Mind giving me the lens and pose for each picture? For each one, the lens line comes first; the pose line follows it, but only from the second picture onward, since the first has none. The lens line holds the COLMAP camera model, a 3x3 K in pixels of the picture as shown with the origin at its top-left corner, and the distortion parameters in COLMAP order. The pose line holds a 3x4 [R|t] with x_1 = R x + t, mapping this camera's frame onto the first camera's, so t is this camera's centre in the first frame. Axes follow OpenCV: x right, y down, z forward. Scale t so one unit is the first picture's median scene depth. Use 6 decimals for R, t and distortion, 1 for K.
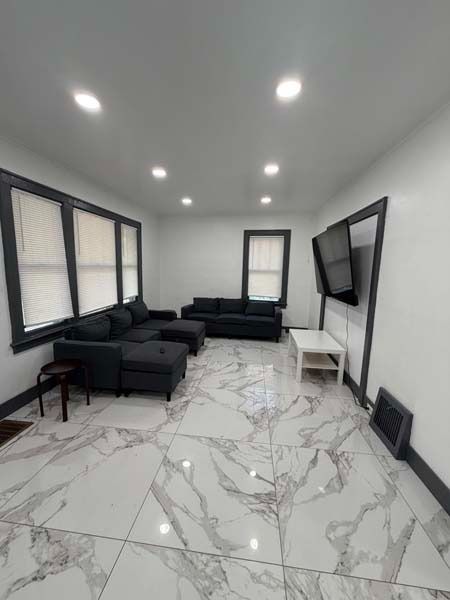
lens RADIAL K [[238.7, 0, 225.8], [0, 238.7, 298.8], [0, 0, 1]] dist [-0.000271, 0.000263]
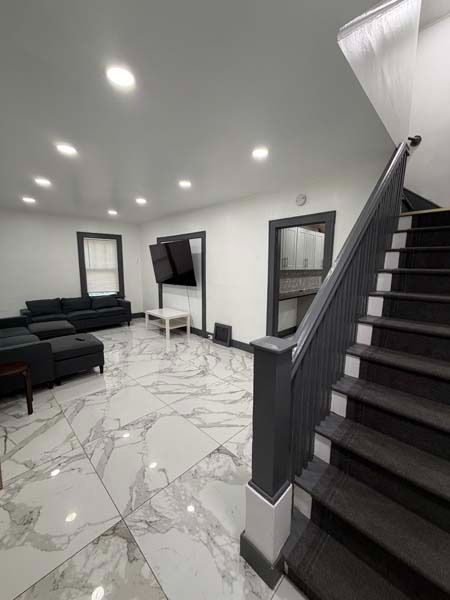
lens RADIAL K [[238.7, 0, 225.8], [0, 238.7, 298.8], [0, 0, 1]] dist [-0.000271, 0.000263]
pose [[0.612128, -0.130916, 0.779846, -0.687042], [0.118557, 0.990247, 0.073178, 0.016211], [-0.781821, 0.047662, 0.621679, -0.295666]]
